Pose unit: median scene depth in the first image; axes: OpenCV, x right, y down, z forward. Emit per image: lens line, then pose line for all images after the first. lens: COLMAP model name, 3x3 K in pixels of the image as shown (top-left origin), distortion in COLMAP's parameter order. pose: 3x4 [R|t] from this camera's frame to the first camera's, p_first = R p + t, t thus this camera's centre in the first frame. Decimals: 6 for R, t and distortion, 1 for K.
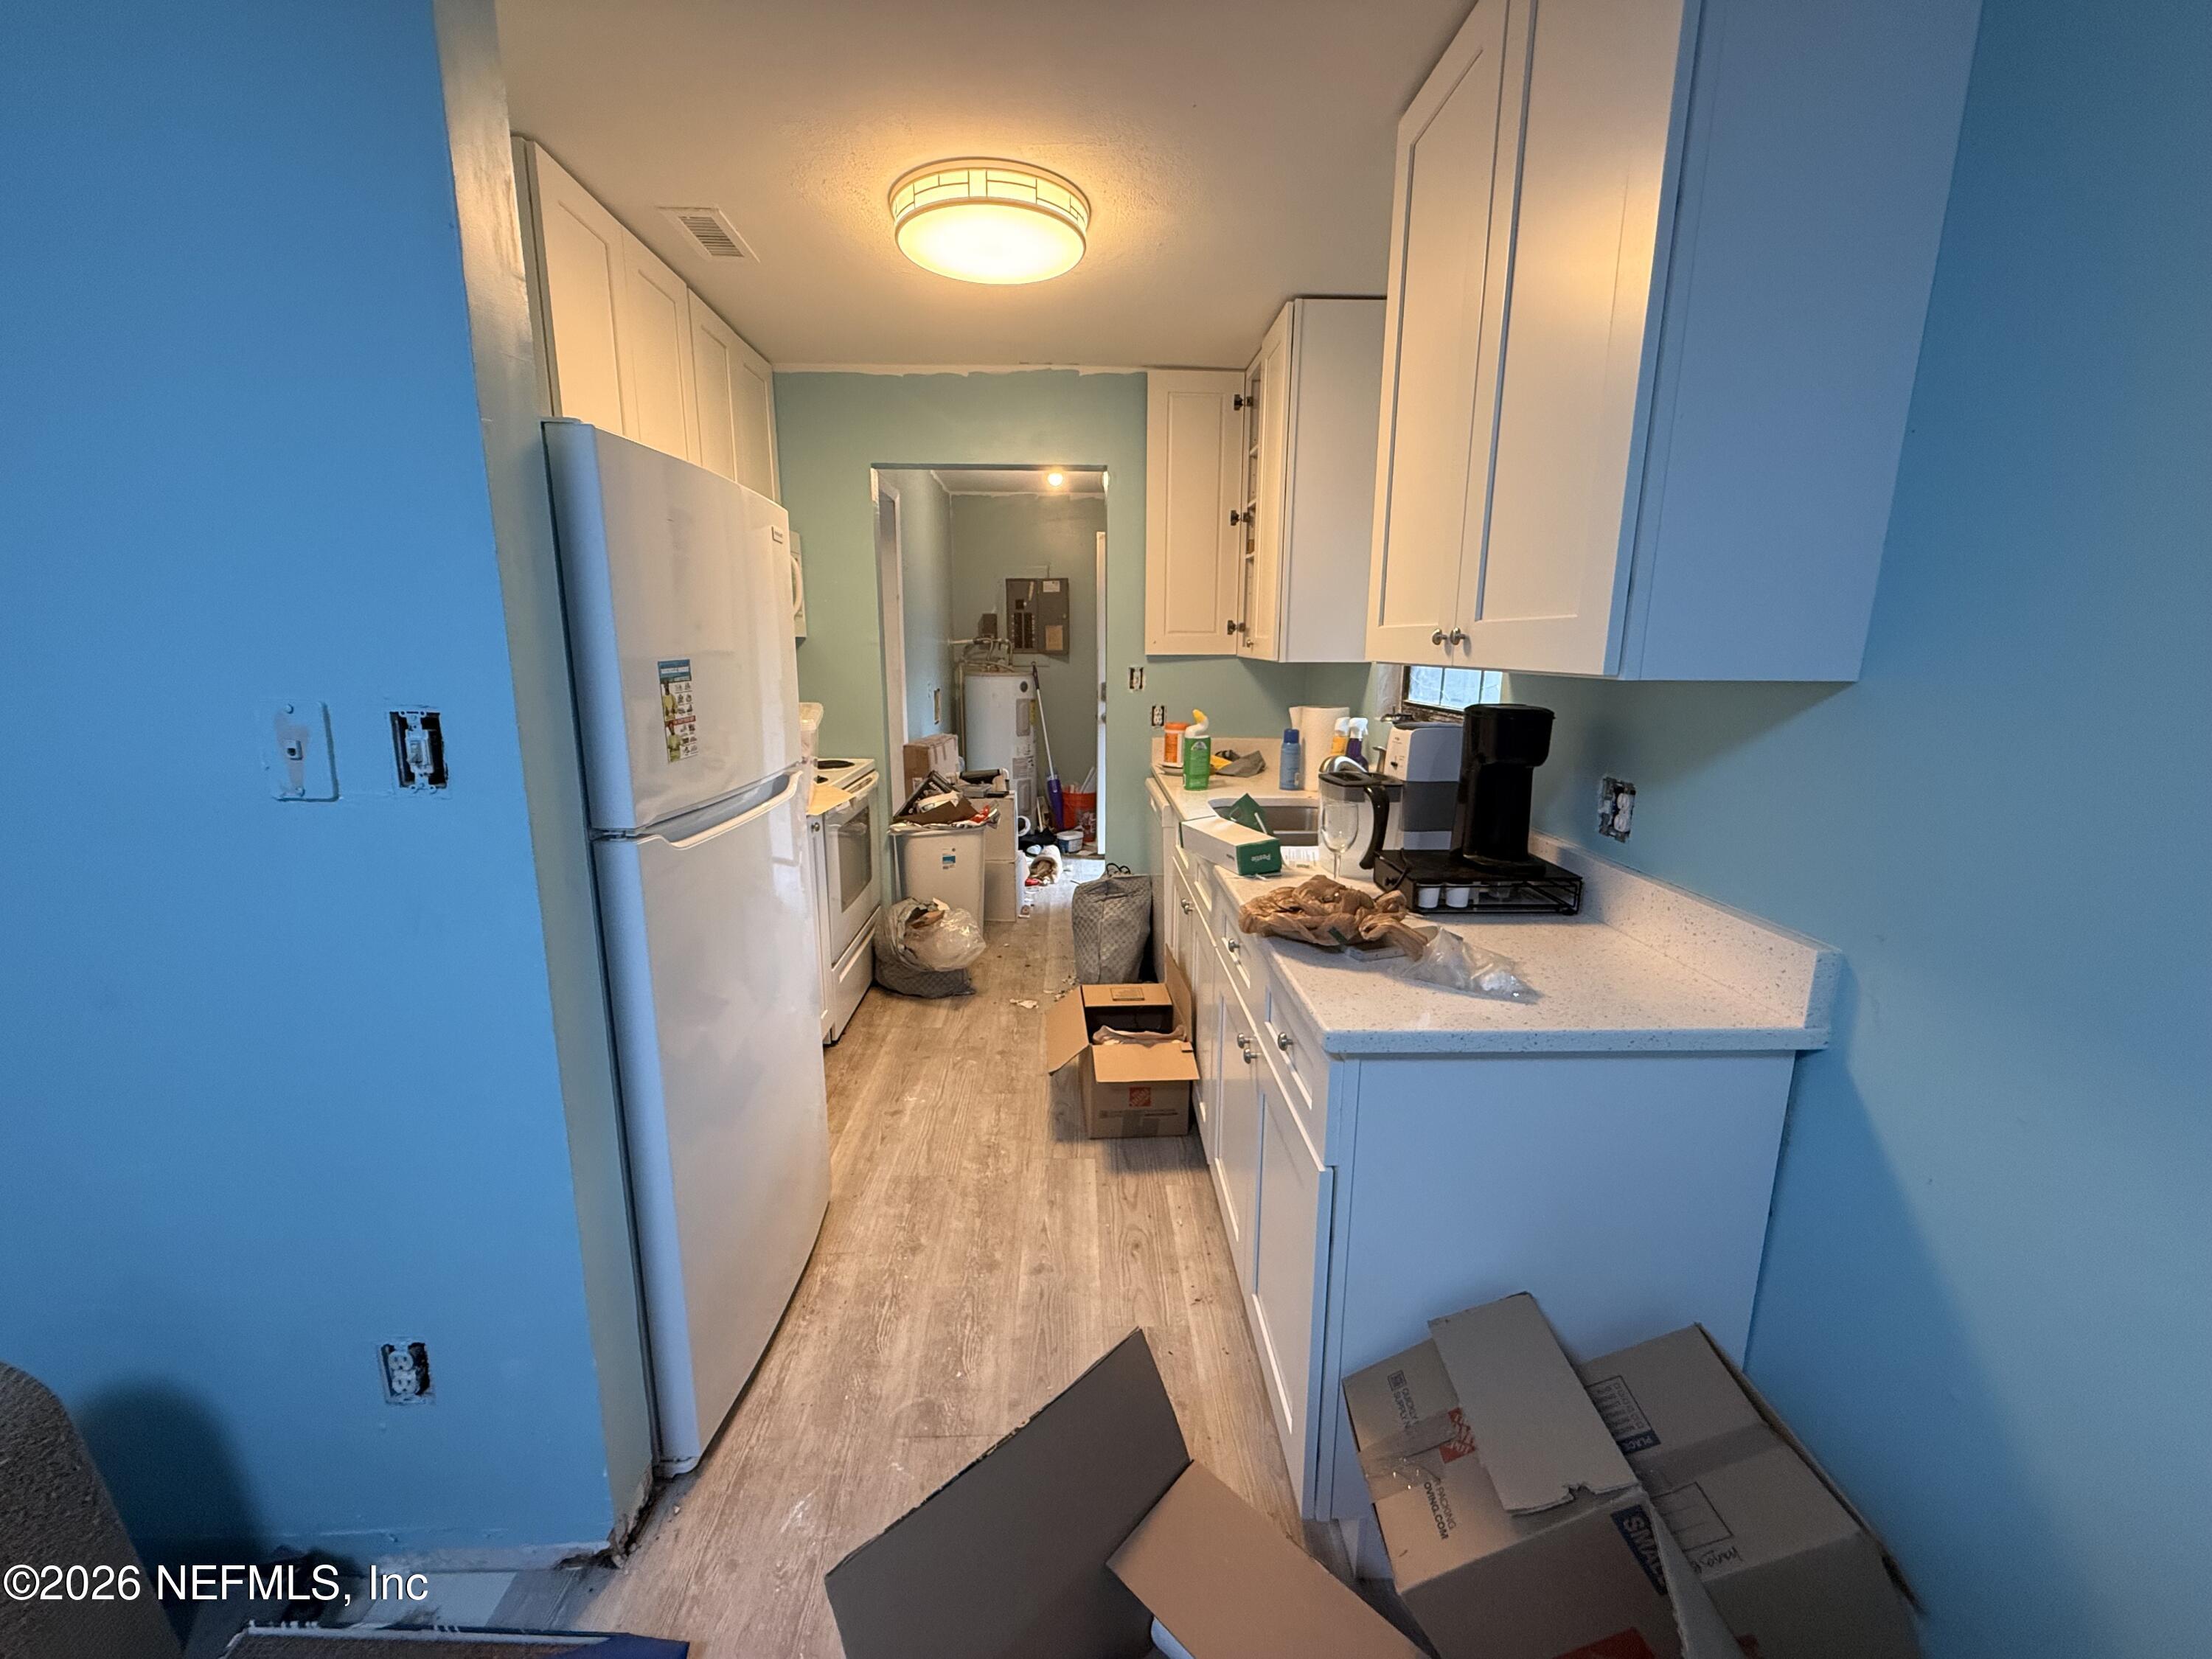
lens RADIAL K [[888.1, 0, 1105.2], [0, 888.1, 835.8], [0, 0, 1]] dist [-0.002520, -0.000006]
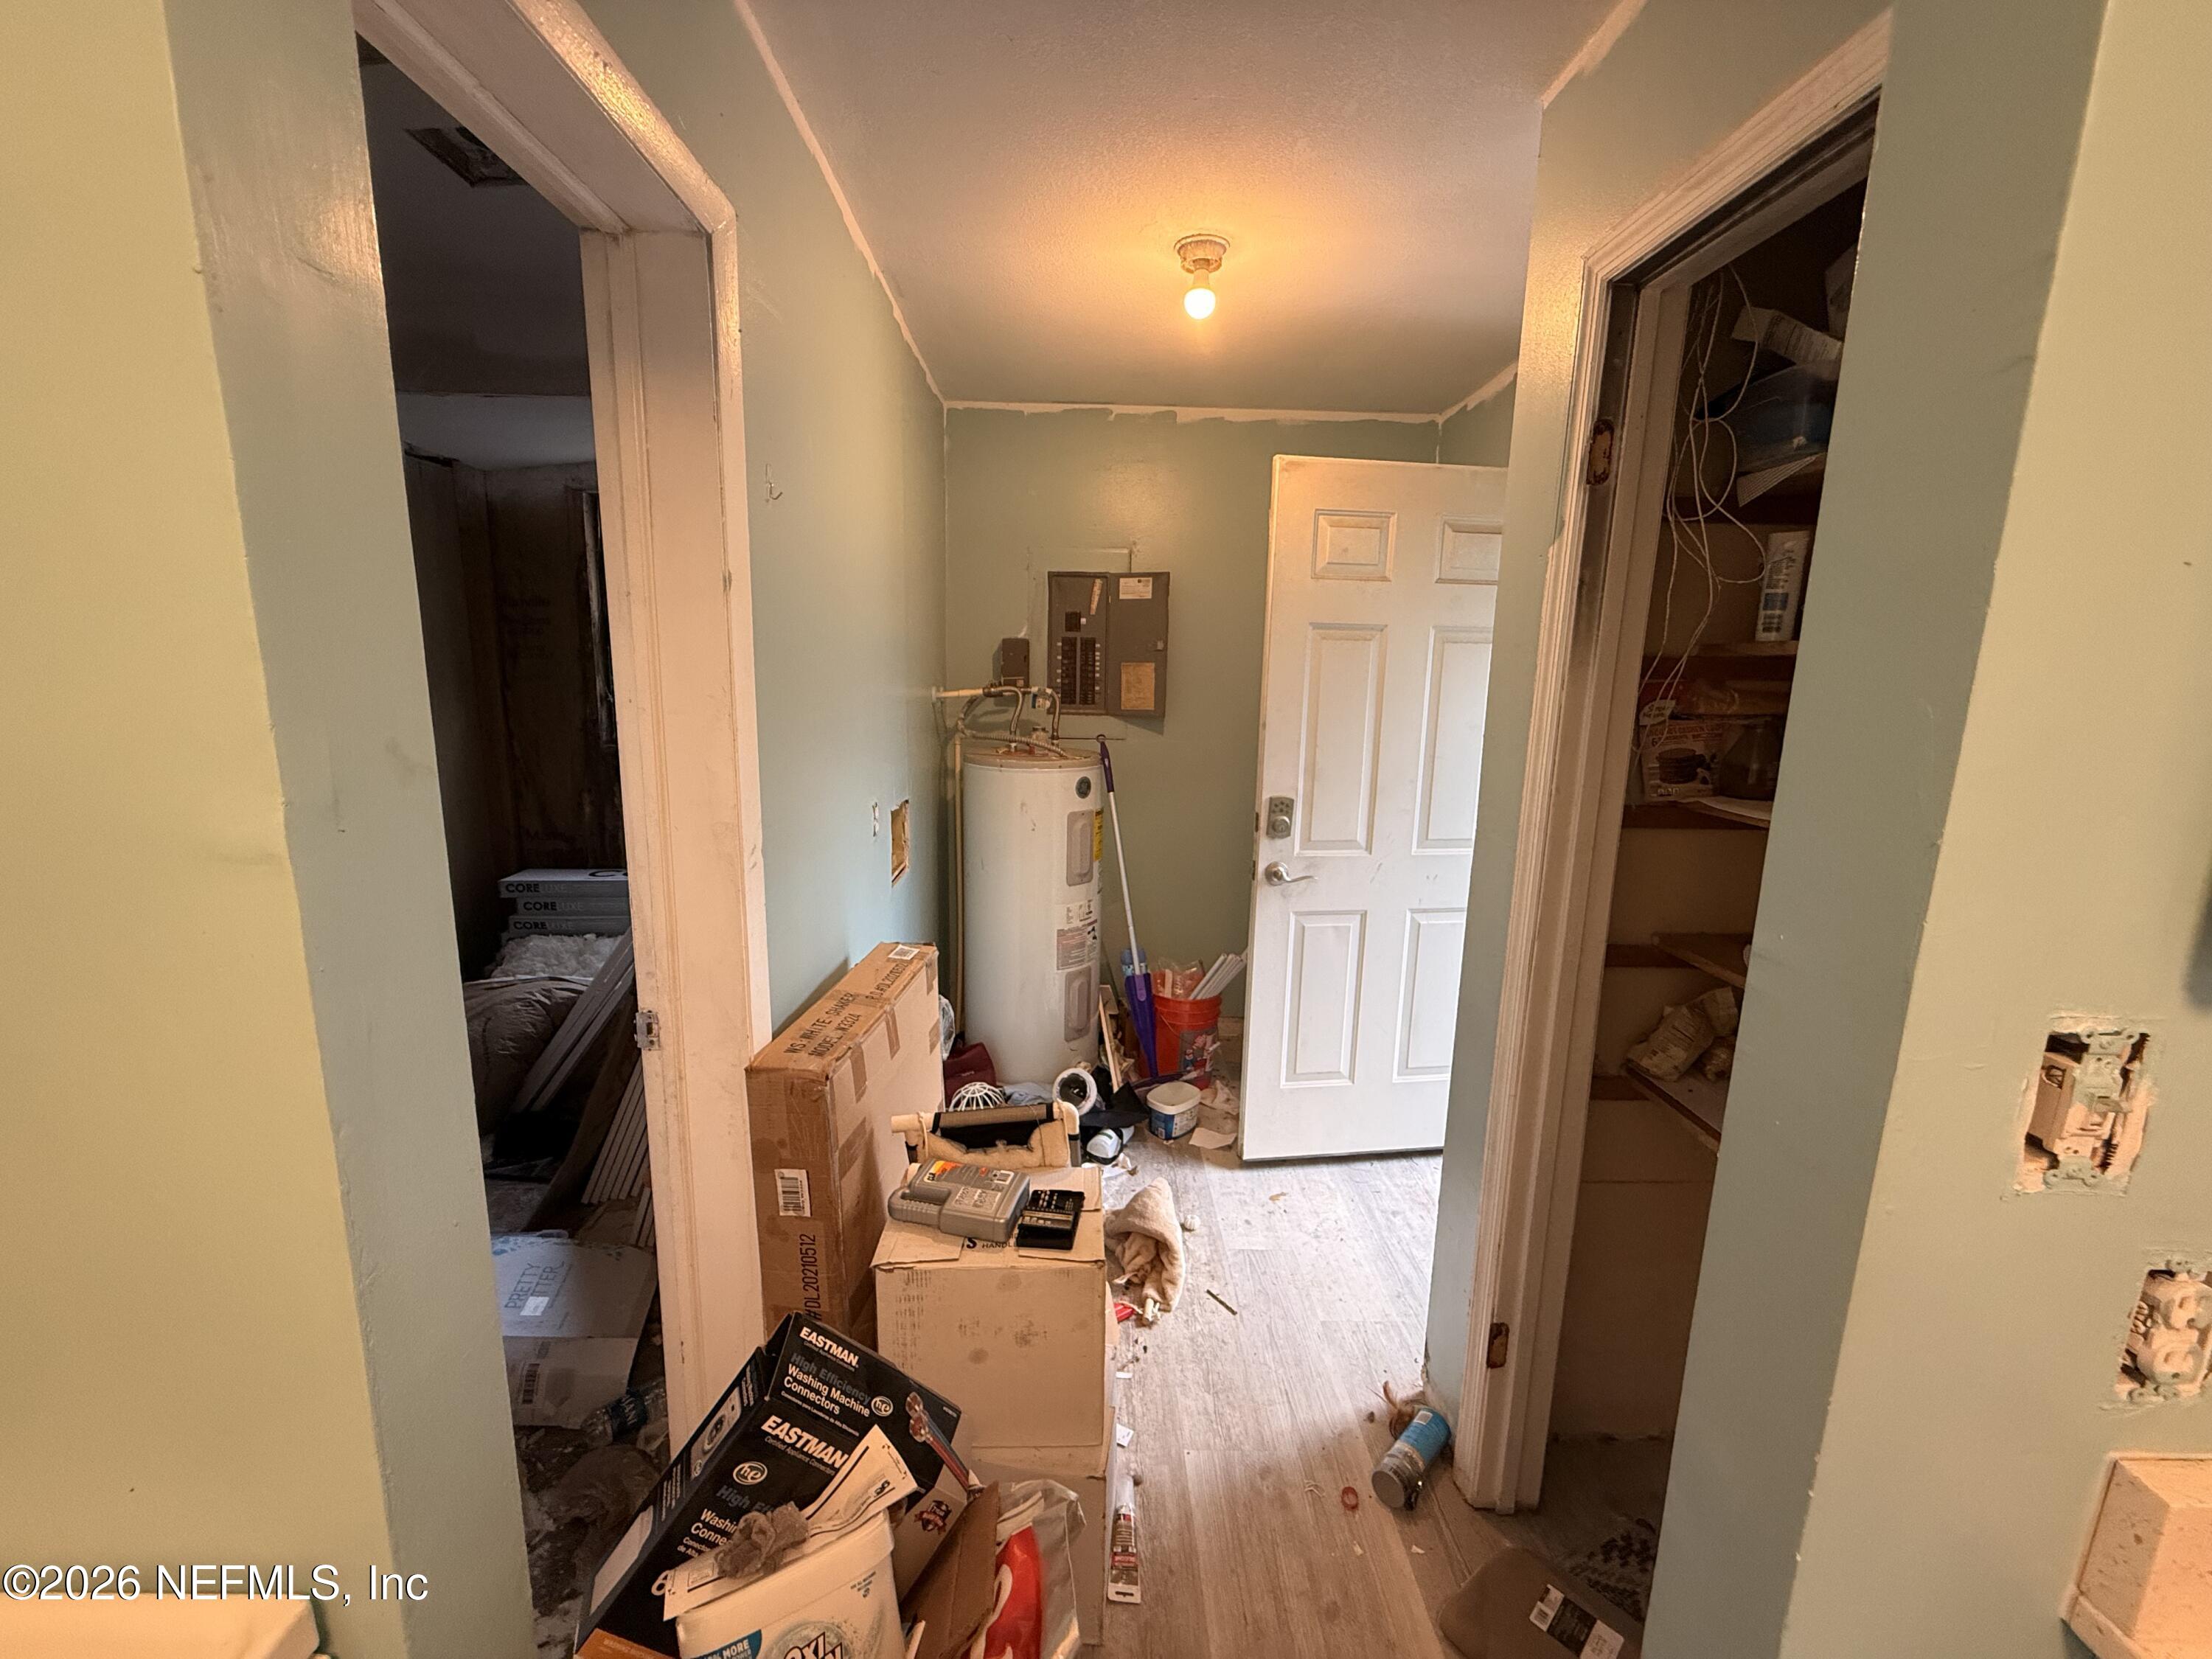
lens RADIAL K [[888.1, 0, 1105.1], [0, 888.1, 824.1], [0, 0, 1]] dist [-0.002520, -0.000006]
pose [[0.999840, 0.016017, -0.007945, -0.073957], [-0.016316, 0.999100, -0.039150, -0.125657], [0.007311, 0.039273, 0.999202, 0.499549]]
